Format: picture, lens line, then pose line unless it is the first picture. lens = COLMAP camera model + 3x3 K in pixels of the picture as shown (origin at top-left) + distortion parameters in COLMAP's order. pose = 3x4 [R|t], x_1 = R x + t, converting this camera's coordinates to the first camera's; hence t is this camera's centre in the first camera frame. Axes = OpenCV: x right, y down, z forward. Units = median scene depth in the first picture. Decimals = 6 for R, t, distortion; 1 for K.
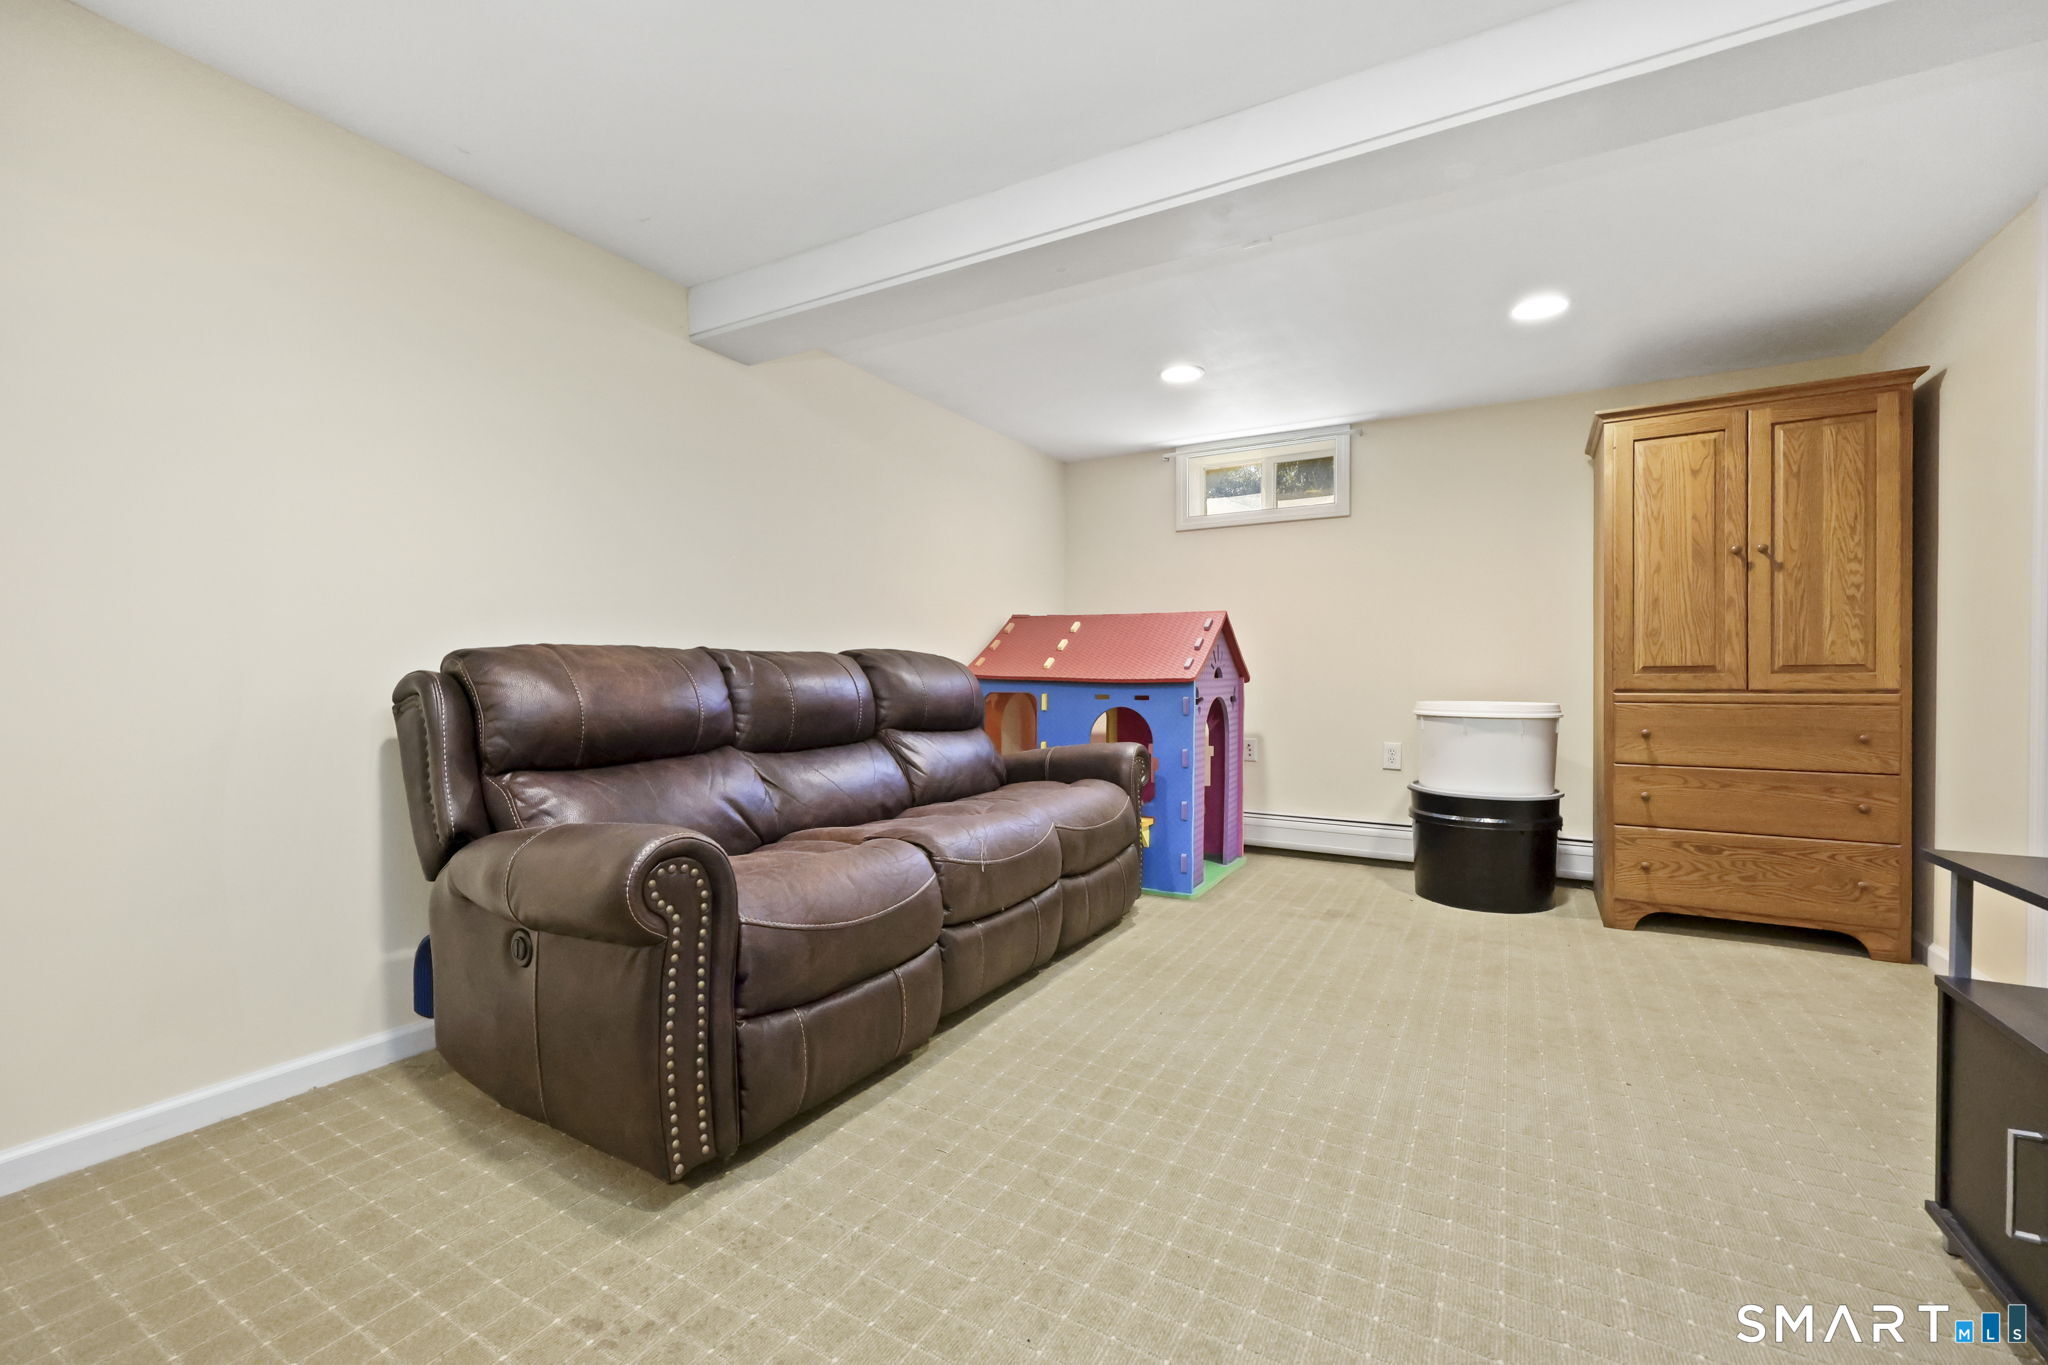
lens RADIAL K [[835.1, 0, 1042.4], [0, 835.1, 682.9], [0, 0, 1]] dist [0.000543, 0.000536]
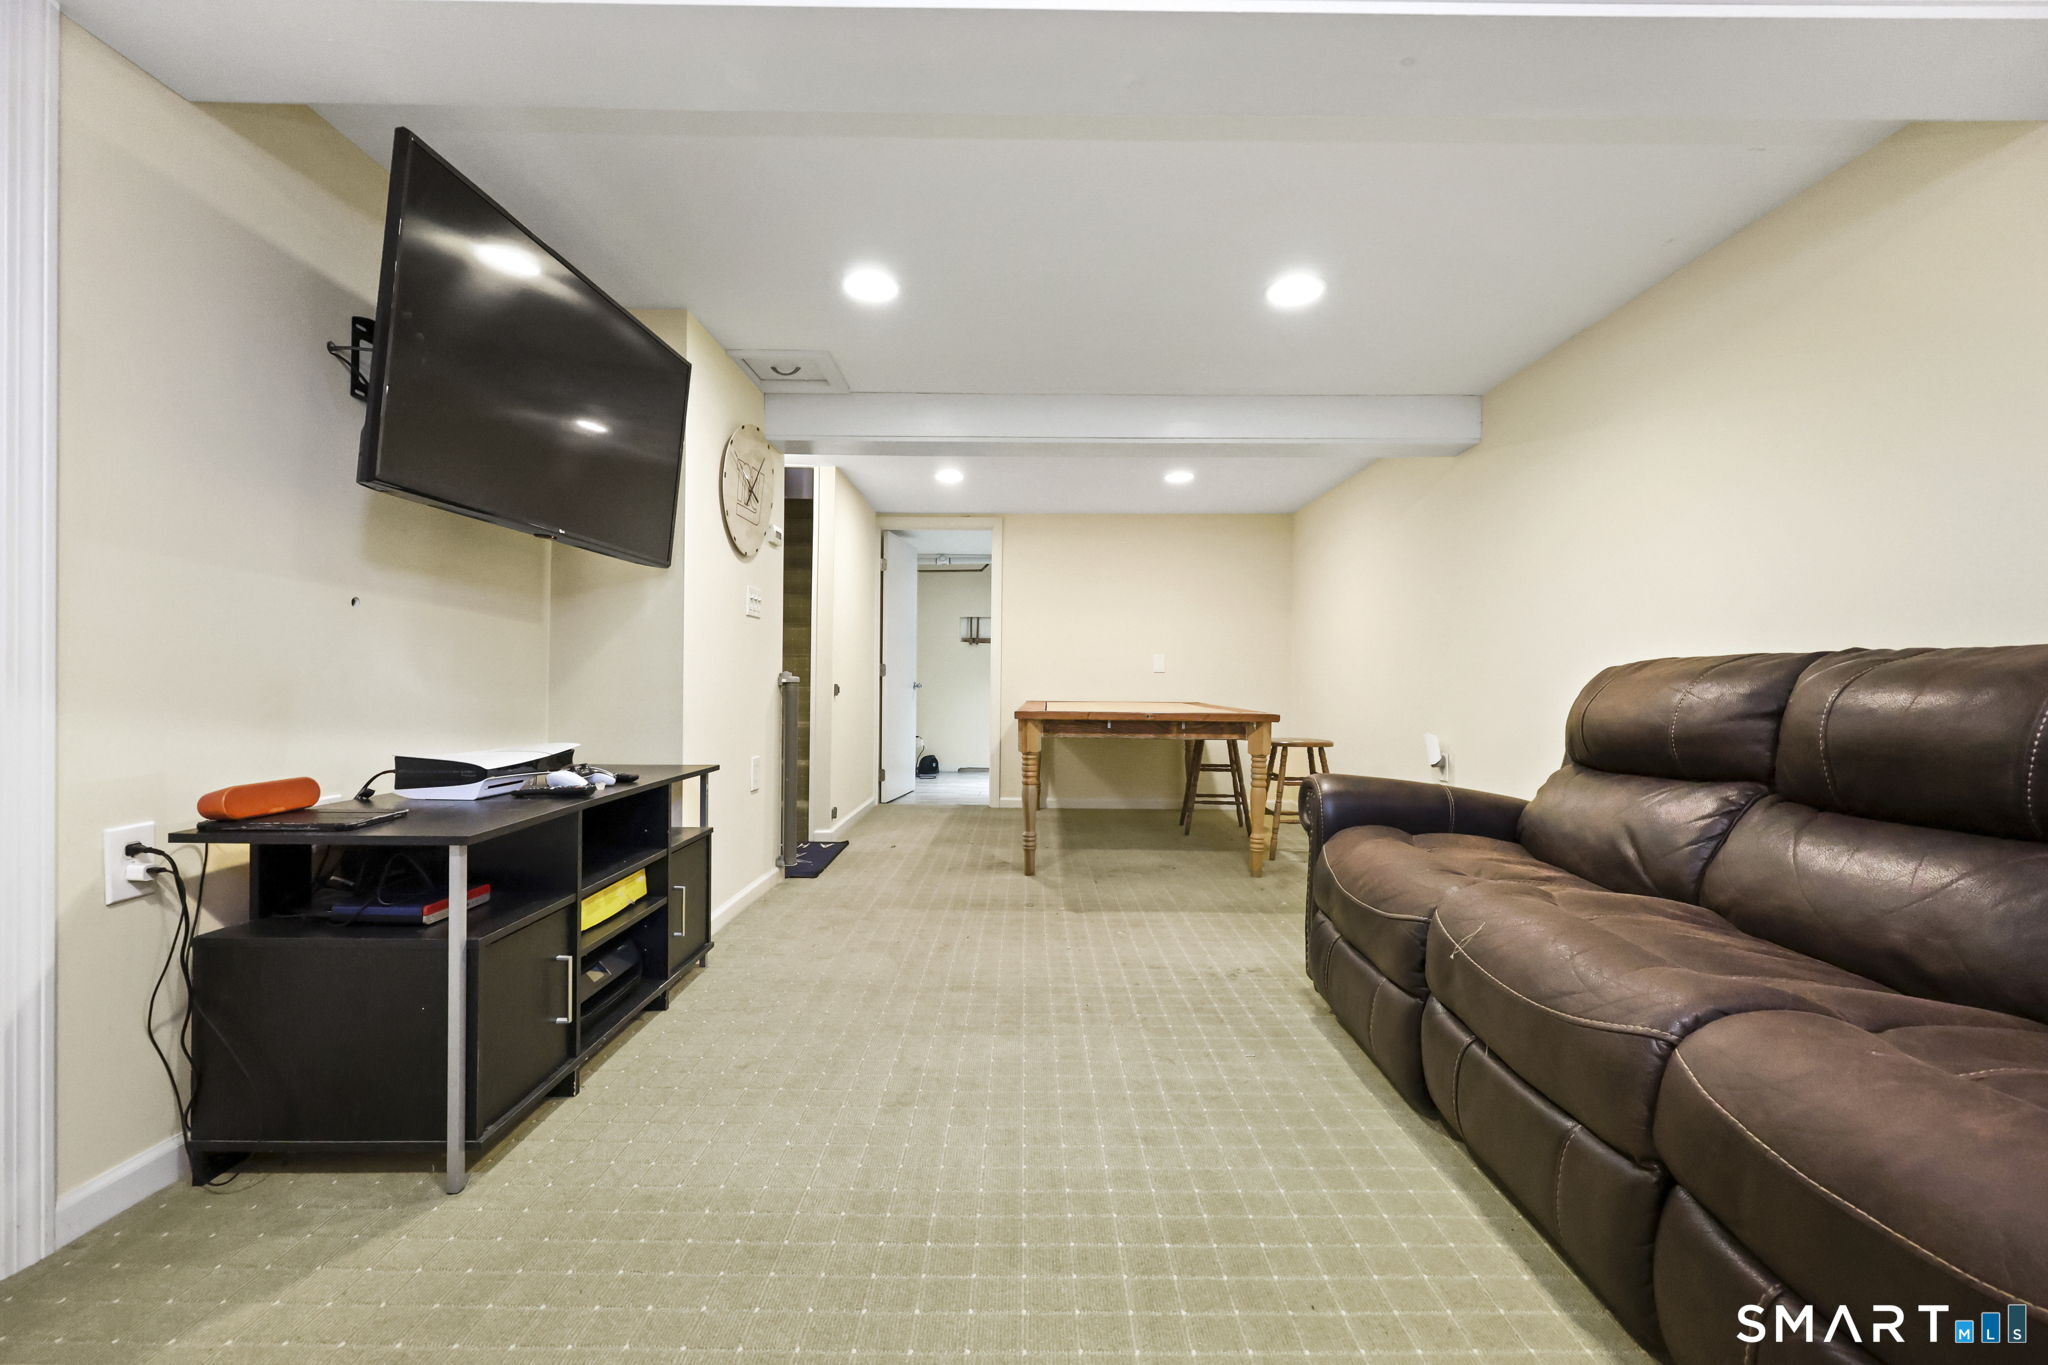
lens RADIAL K [[835.1, 0, 1018.4], [0, 835.1, 678.4], [0, 0, 1]] dist [0.000543, 0.000536]
pose [[-0.872020, -0.000952, -0.489469, 0.415353], [-0.002350, 0.999995, 0.002242, -0.012620], [0.489464, 0.003105, -0.872018, 0.982990]]
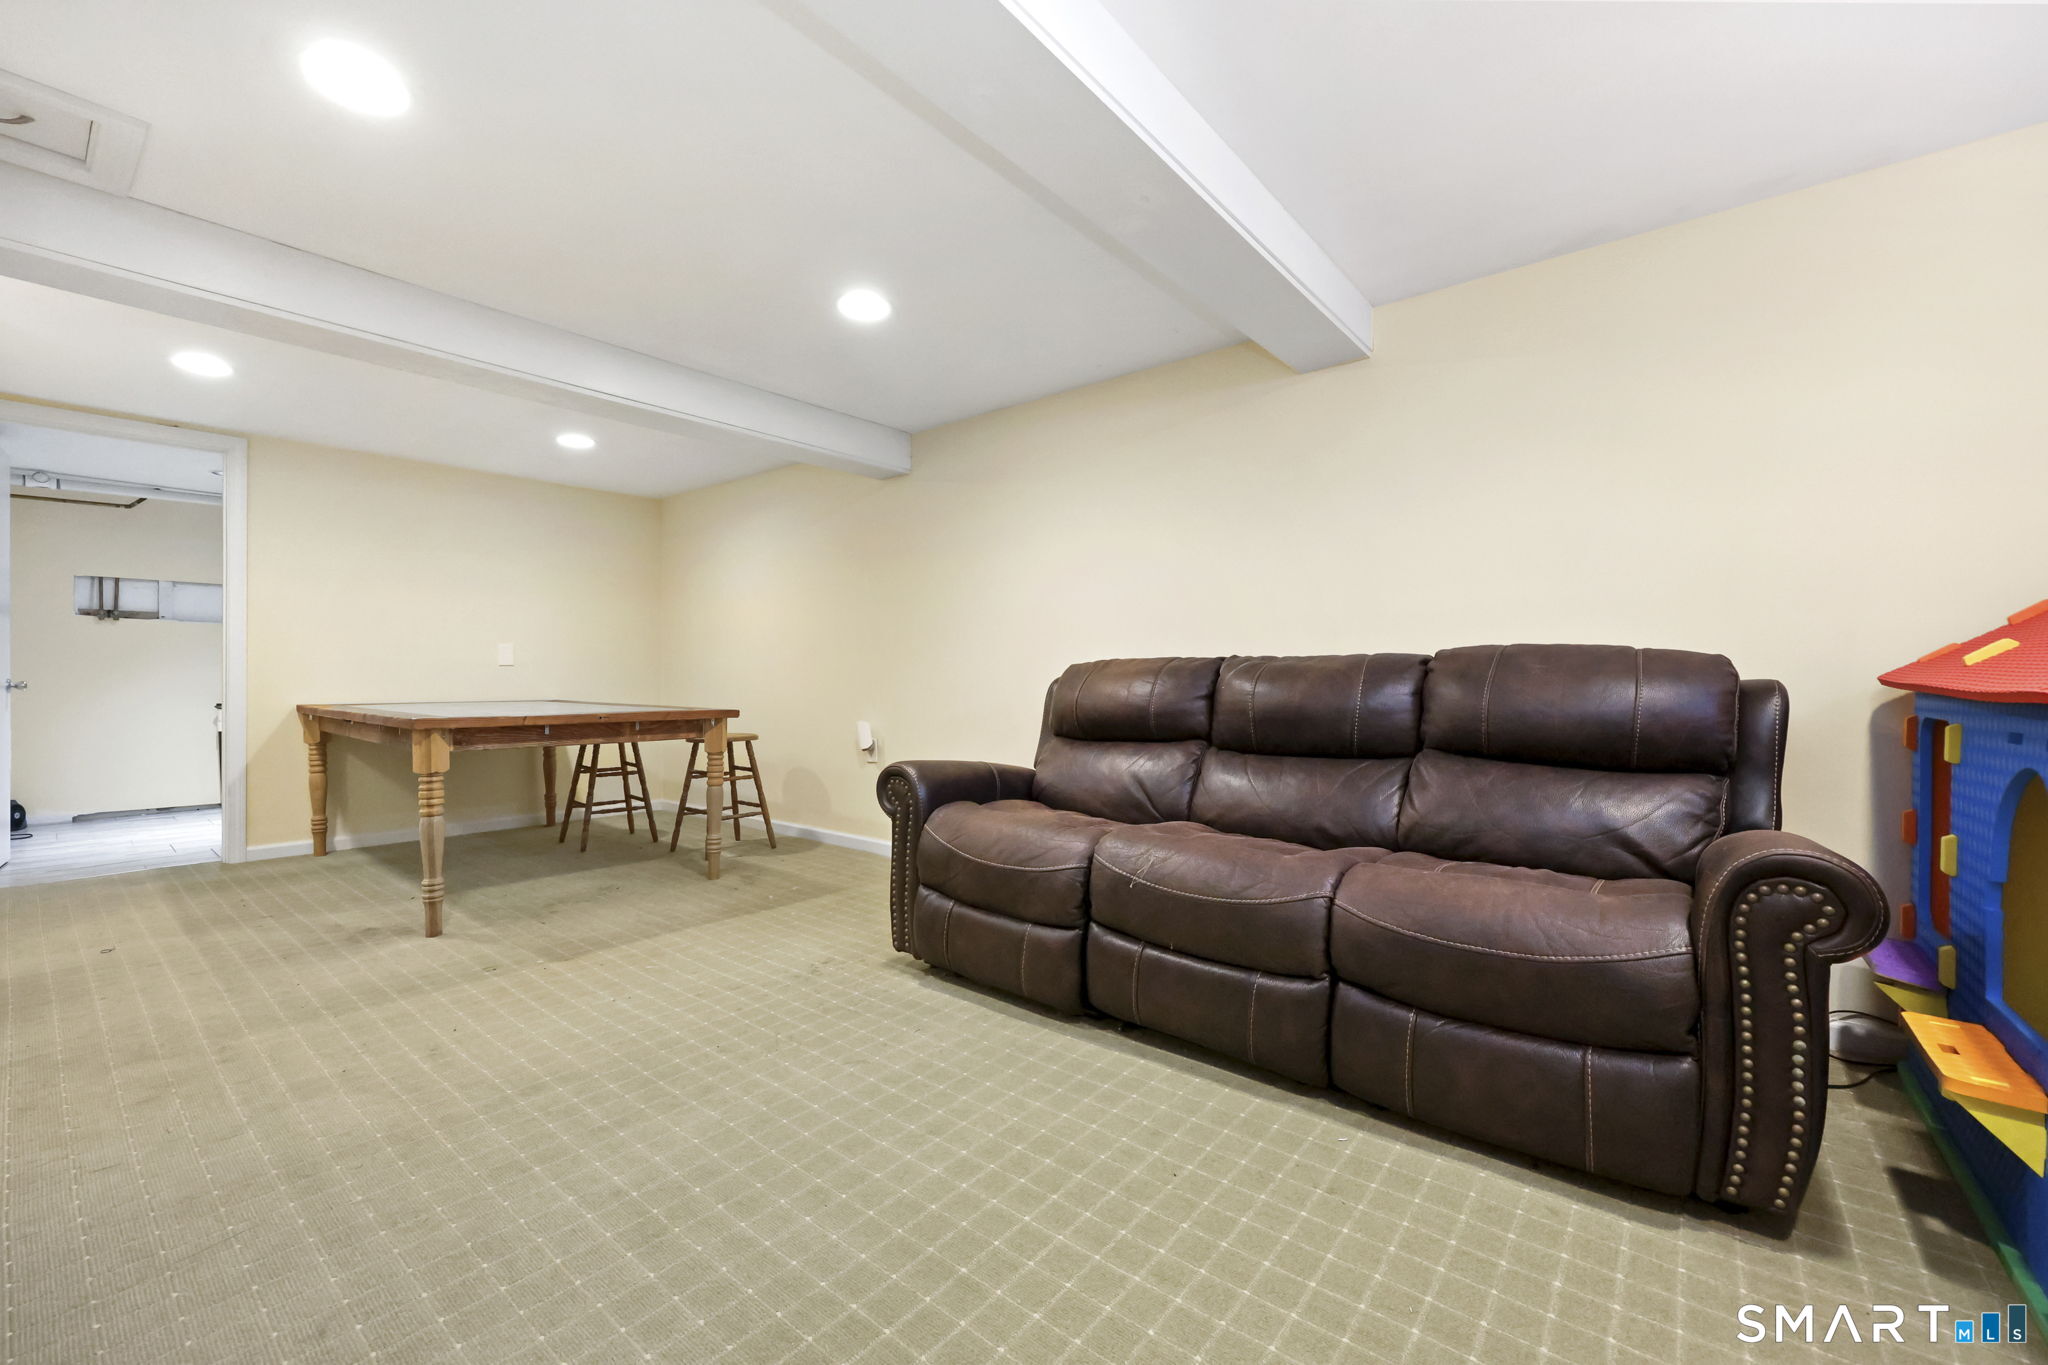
lens RADIAL K [[835.1, 0, 1013.8], [0, 835.1, 678.1], [0, 0, 1]] dist [0.000543, 0.000536]
pose [[-0.174484, 0.010551, -0.984603, 0.602812], [-0.001149, 0.999940, 0.010919, -0.017120], [0.984659, 0.003037, -0.174462, 0.703383]]
